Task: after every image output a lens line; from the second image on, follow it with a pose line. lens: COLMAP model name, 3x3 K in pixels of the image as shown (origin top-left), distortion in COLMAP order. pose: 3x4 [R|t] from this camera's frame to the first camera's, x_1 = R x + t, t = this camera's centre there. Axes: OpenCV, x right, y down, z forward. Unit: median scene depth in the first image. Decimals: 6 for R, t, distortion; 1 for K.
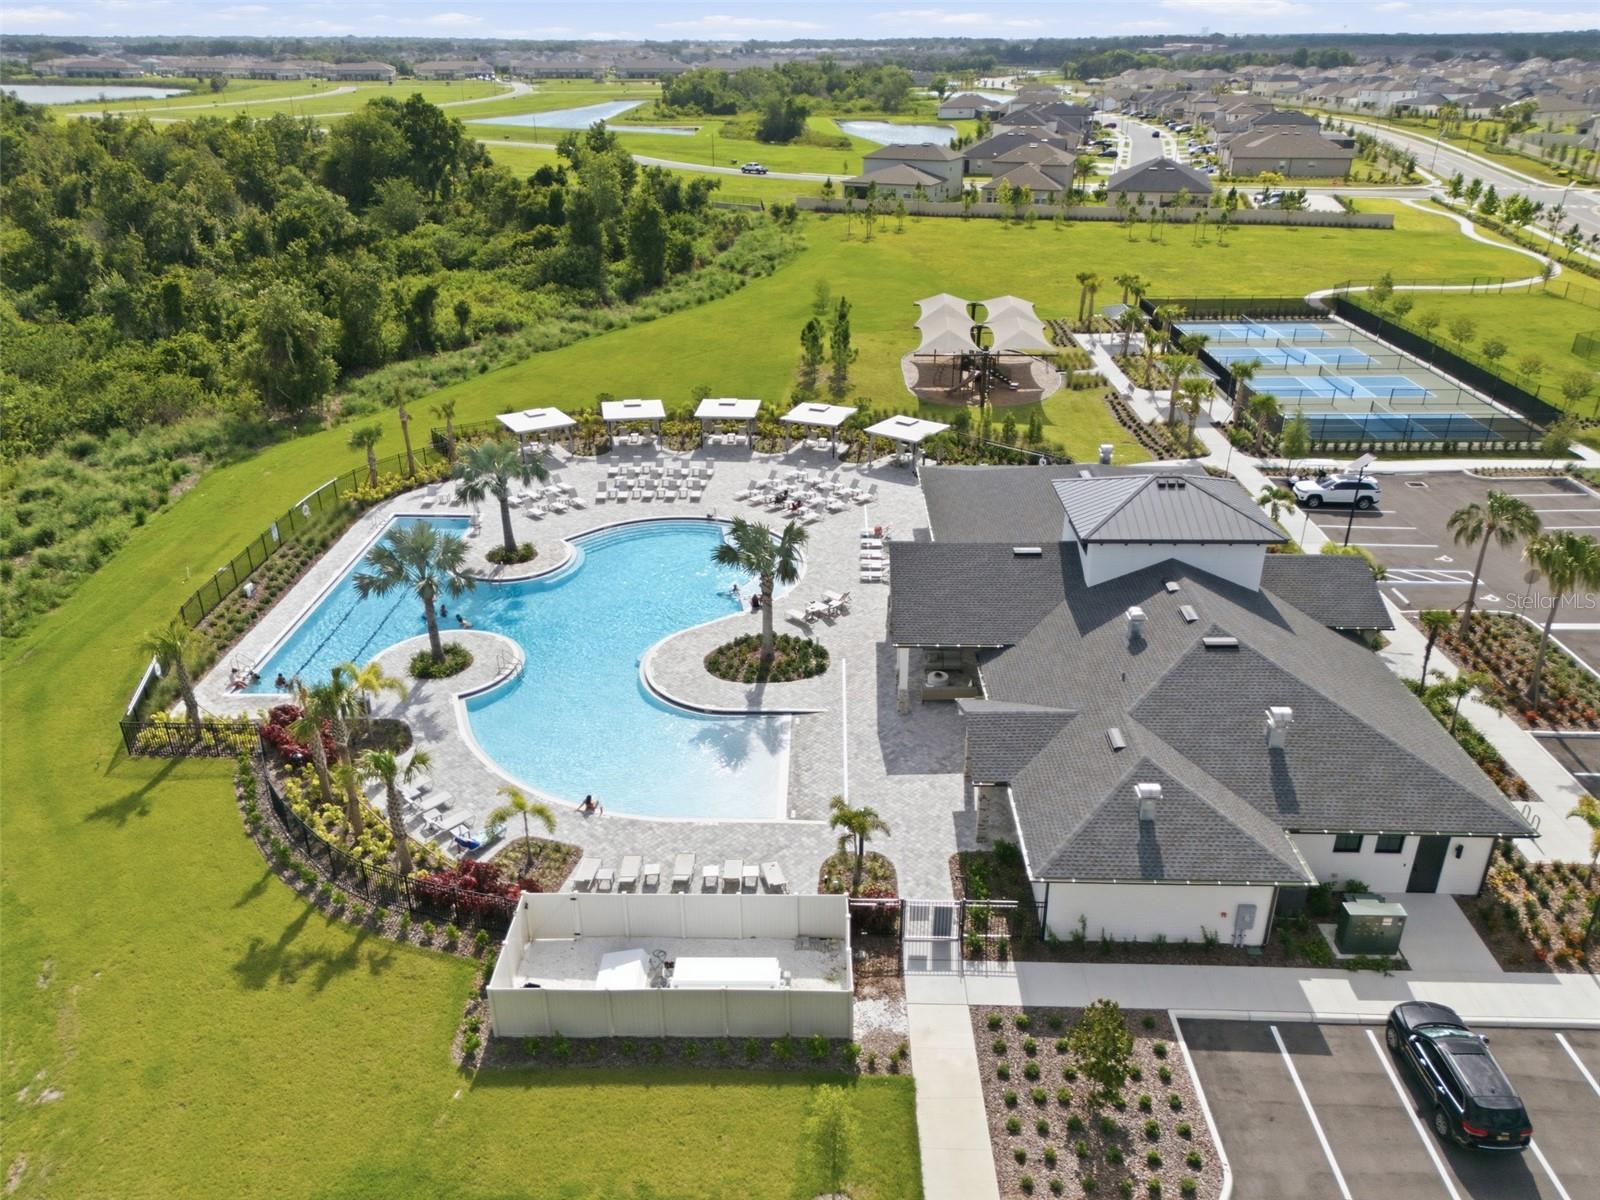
lens RADIAL K [[1175.5, 0, 800.2], [0, 1175.5, 592.2], [0, 0, 1]] dist [0.095267, -0.095574]
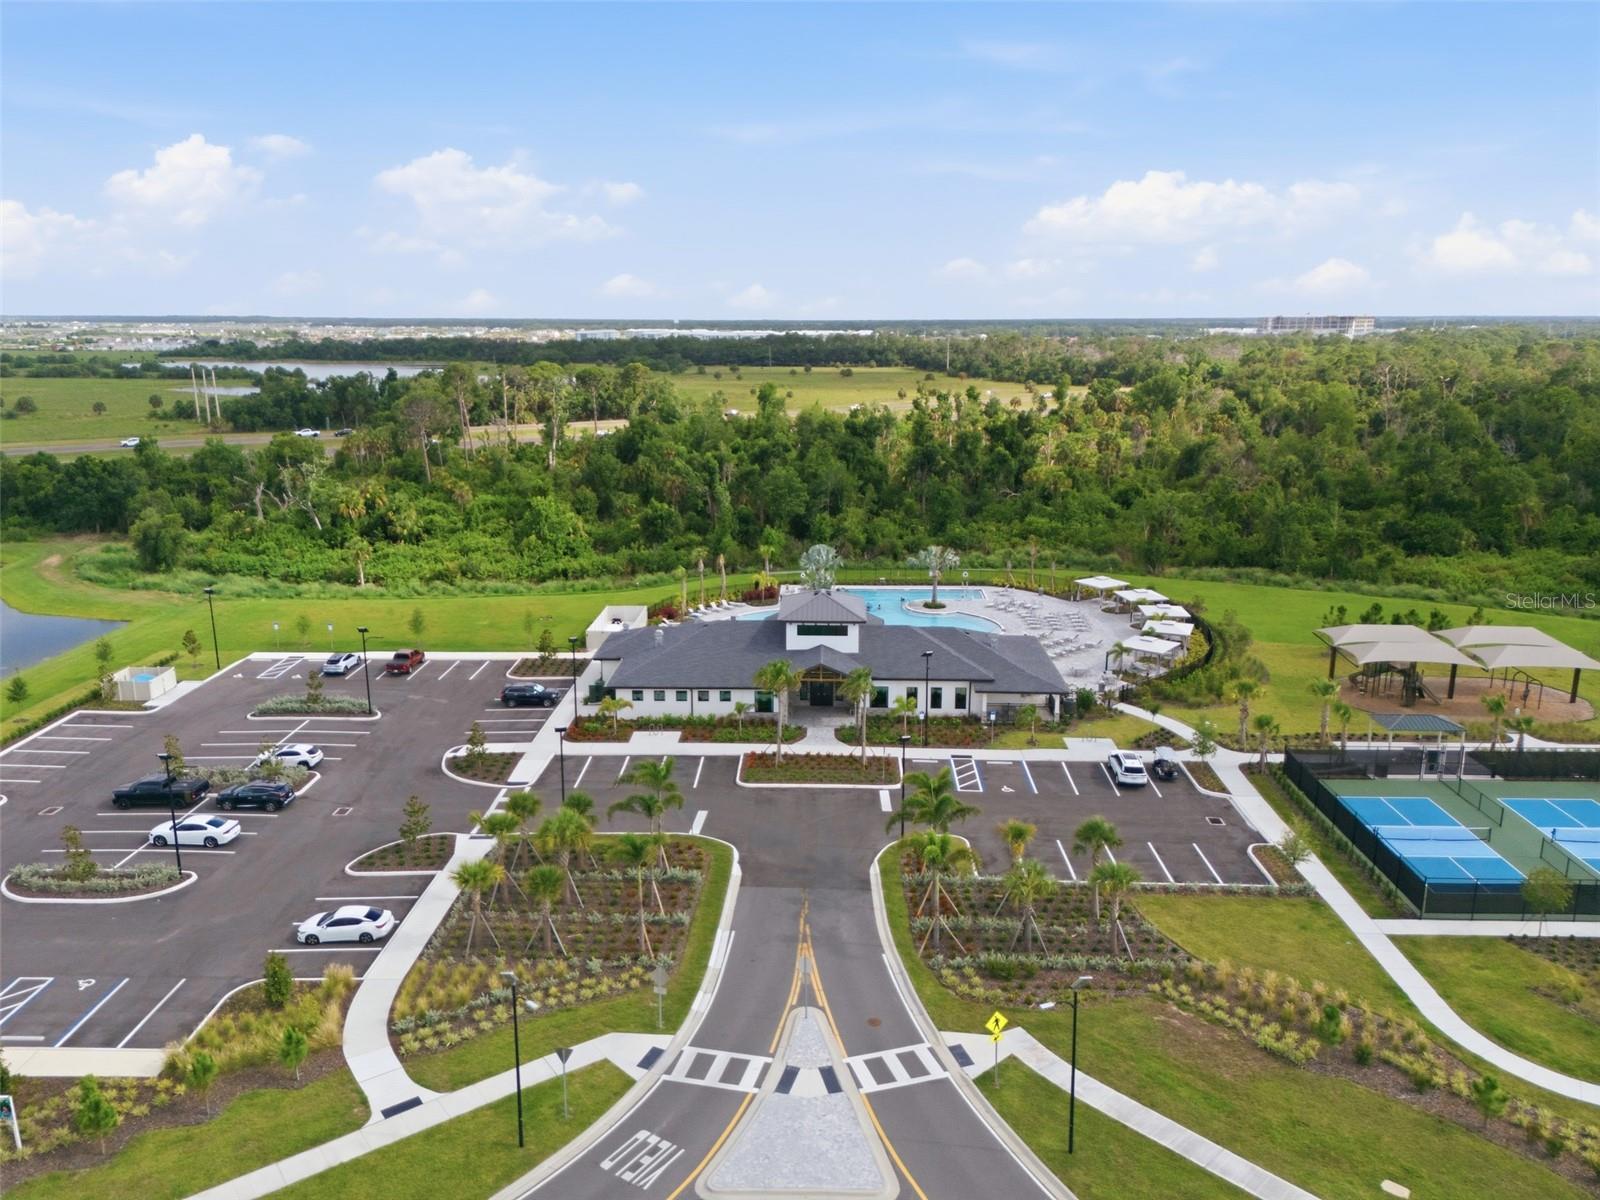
lens RADIAL K [[1175.5, 0, 800.2], [0, 1175.5, 592.2], [0, 0, 1]] dist [0.095267, -0.095574]
pose [[-0.004243, 0.232853, -0.972503, 1.524728], [-0.421881, 0.881310, 0.212859, -0.342600], [0.906641, 0.411184, 0.094497, 0.552055]]
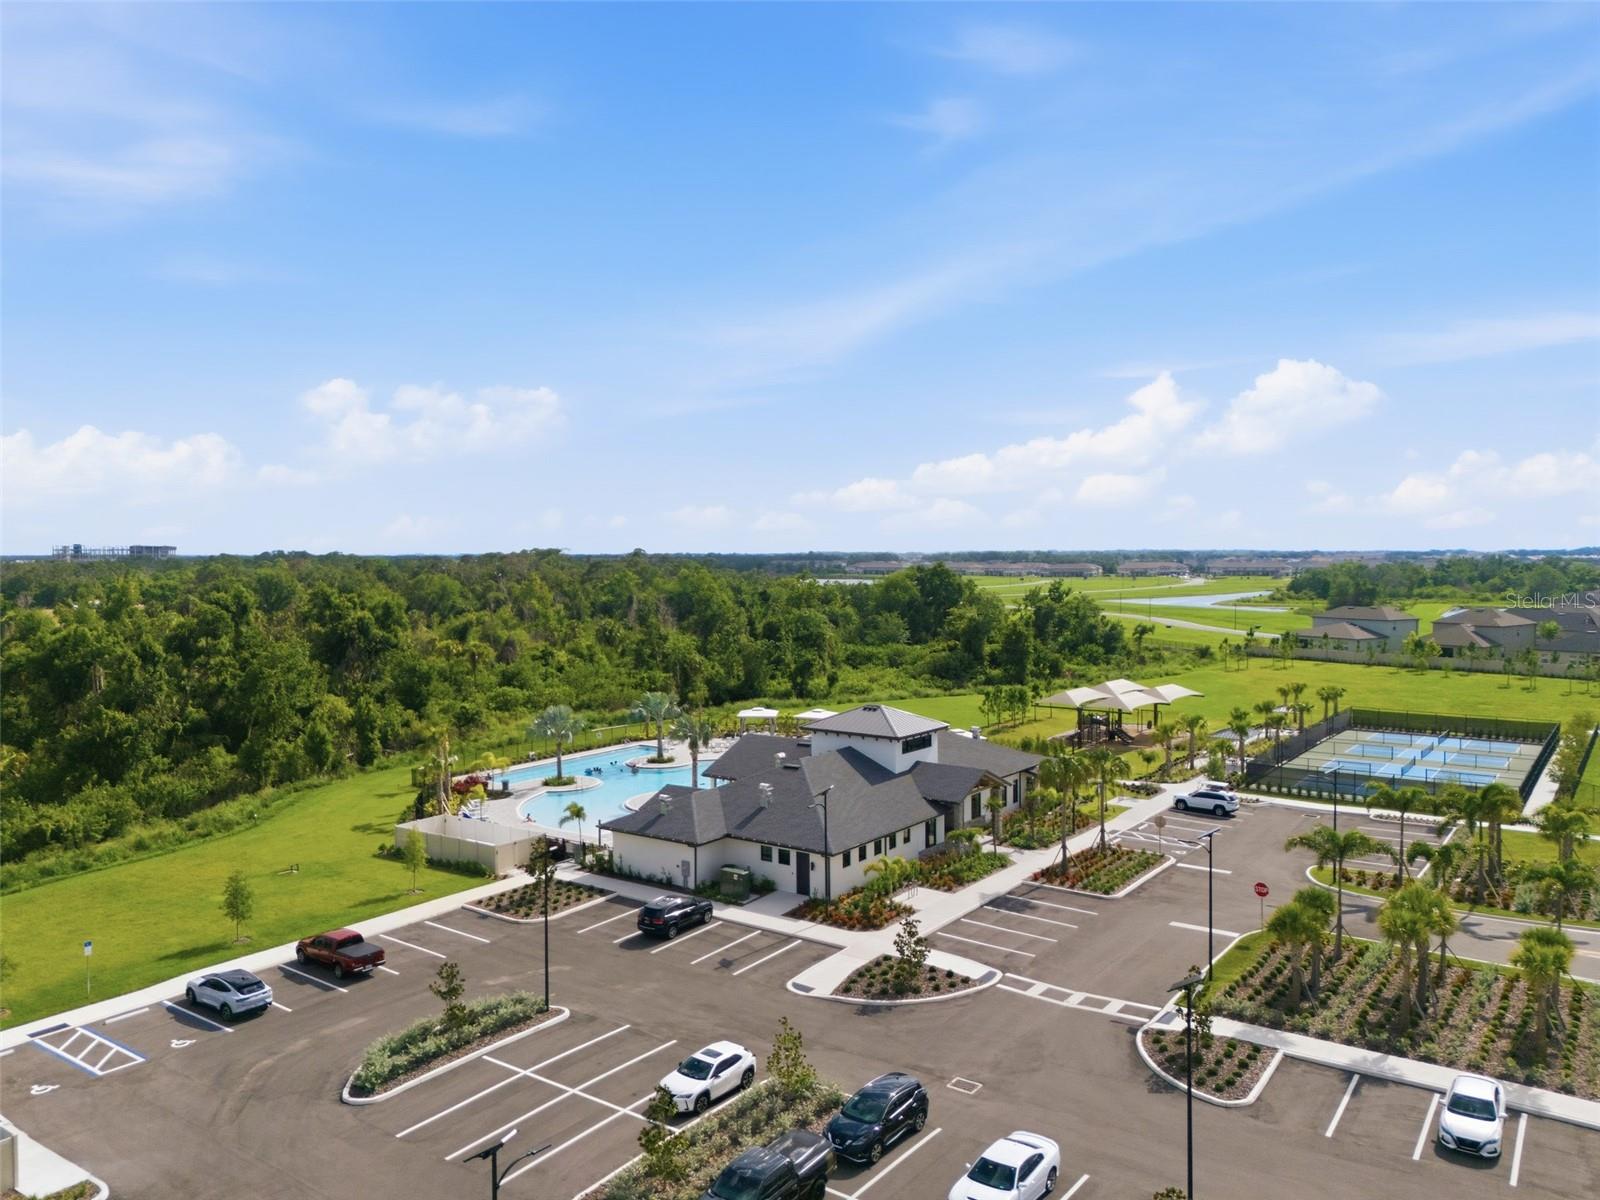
lens RADIAL K [[1175.5, 0, 800.2], [0, 1175.5, 592.2], [0, 0, 1]] dist [0.095267, -0.095574]
pose [[0.826813, 0.021770, -0.562055, 0.806439], [-0.238248, 0.918740, -0.314890, 0.213458], [0.509527, 0.394264, 0.764813, -0.272254]]
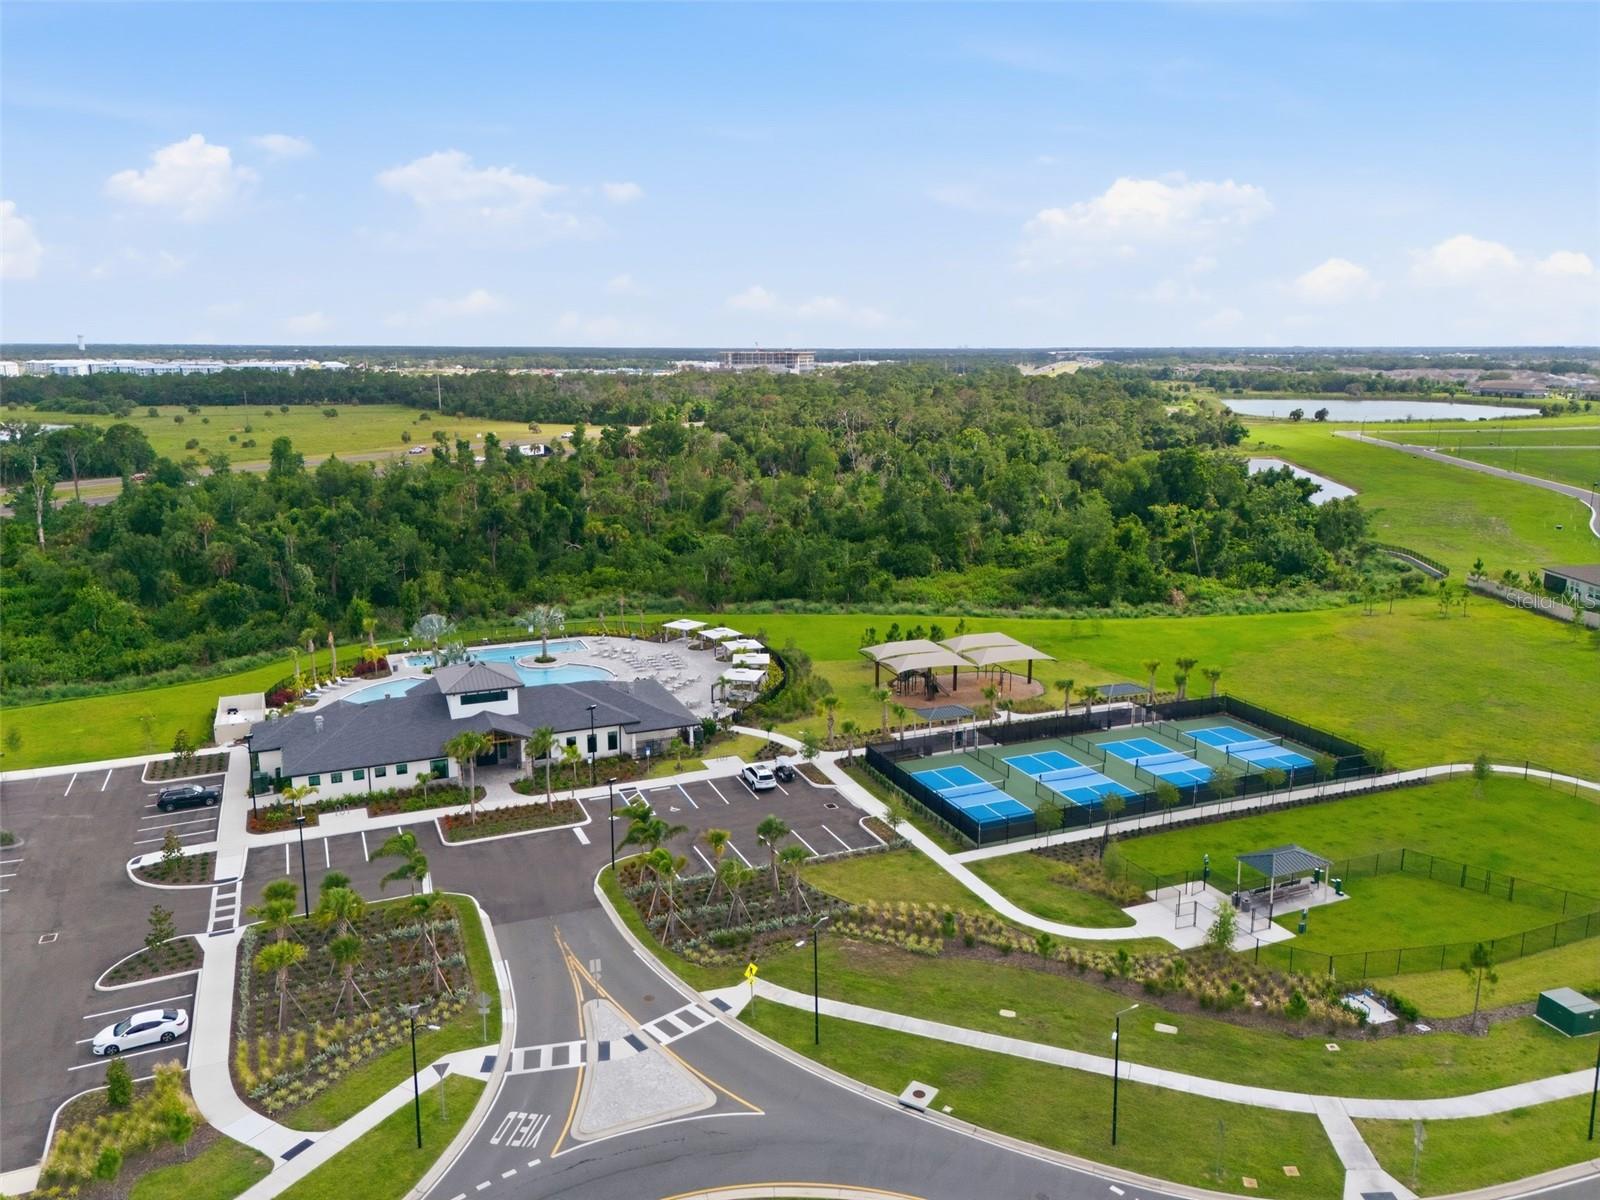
lens RADIAL K [[1175.5, 0, 800.2], [0, 1175.5, 592.2], [0, 0, 1]] dist [0.095267, -0.095574]
pose [[0.412618, 0.192100, -0.890418, 1.716163], [-0.388164, 0.921396, 0.018909, -0.339079], [0.824060, 0.337826, 0.454751, 0.323356]]
